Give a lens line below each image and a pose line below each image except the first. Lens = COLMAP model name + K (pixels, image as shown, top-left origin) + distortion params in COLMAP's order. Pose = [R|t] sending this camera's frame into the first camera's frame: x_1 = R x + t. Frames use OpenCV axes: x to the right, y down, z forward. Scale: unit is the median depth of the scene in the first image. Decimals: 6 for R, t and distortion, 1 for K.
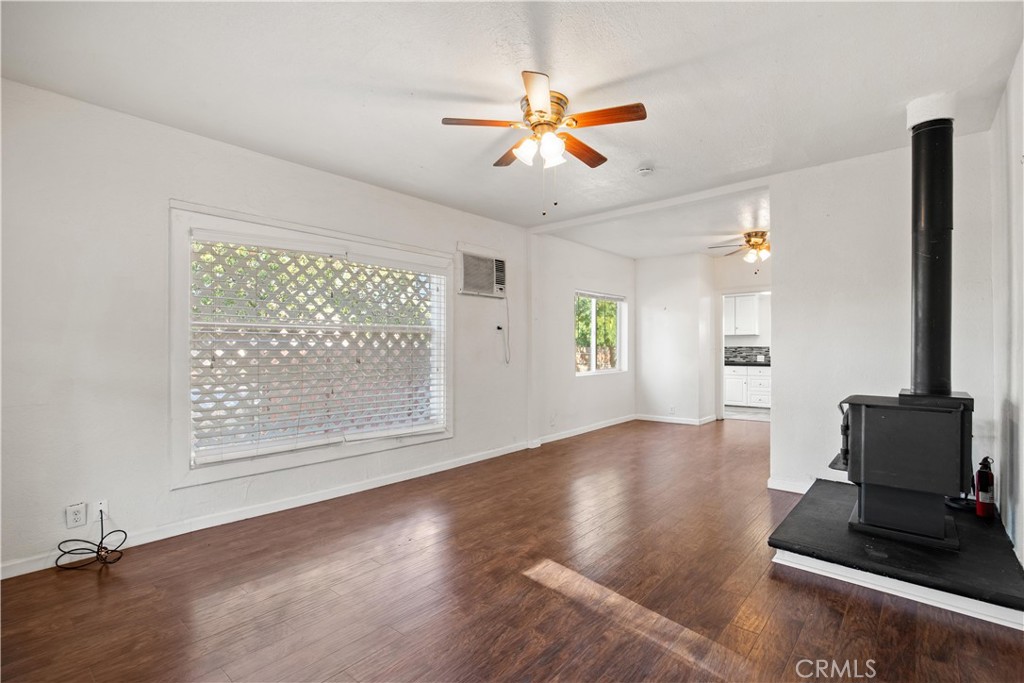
lens RADIAL K [[480.4, 0, 515.3], [0, 480.4, 345.0], [0, 0, 1]] dist [0.017851, 0.000326]
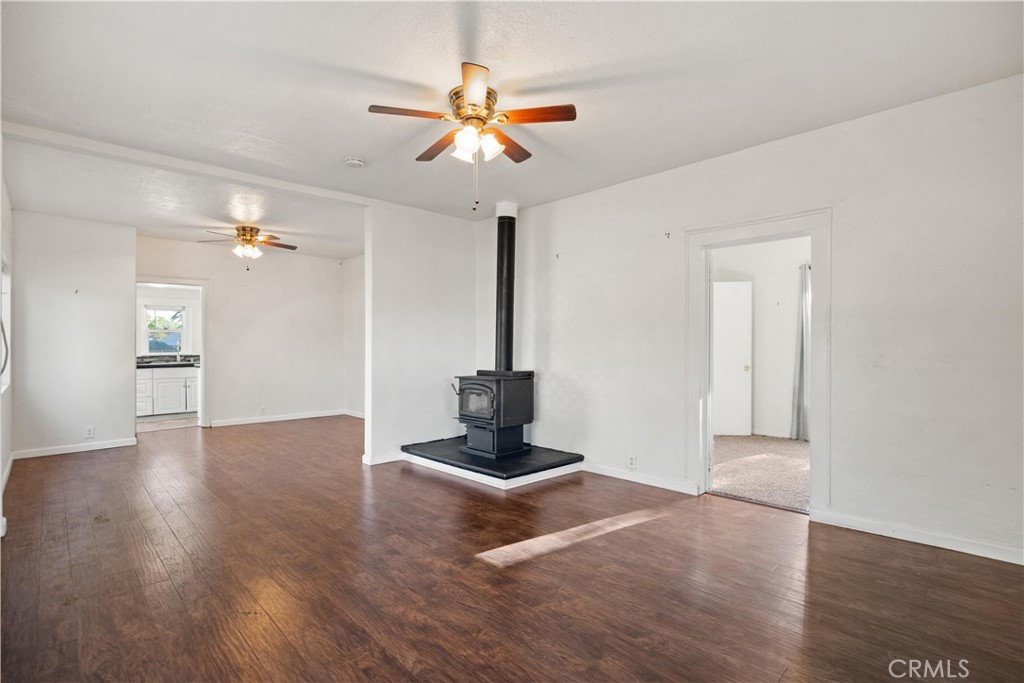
lens RADIAL K [[480.4, 0, 513.9], [0, 480.4, 344.8], [0, 0, 1]] dist [0.017851, 0.000326]
pose [[0.094354, 0.004930, 0.995527, -0.636997], [-0.002480, 0.999986, -0.004717, 0.009459], [-0.995536, -0.002024, 0.094365, 0.573066]]
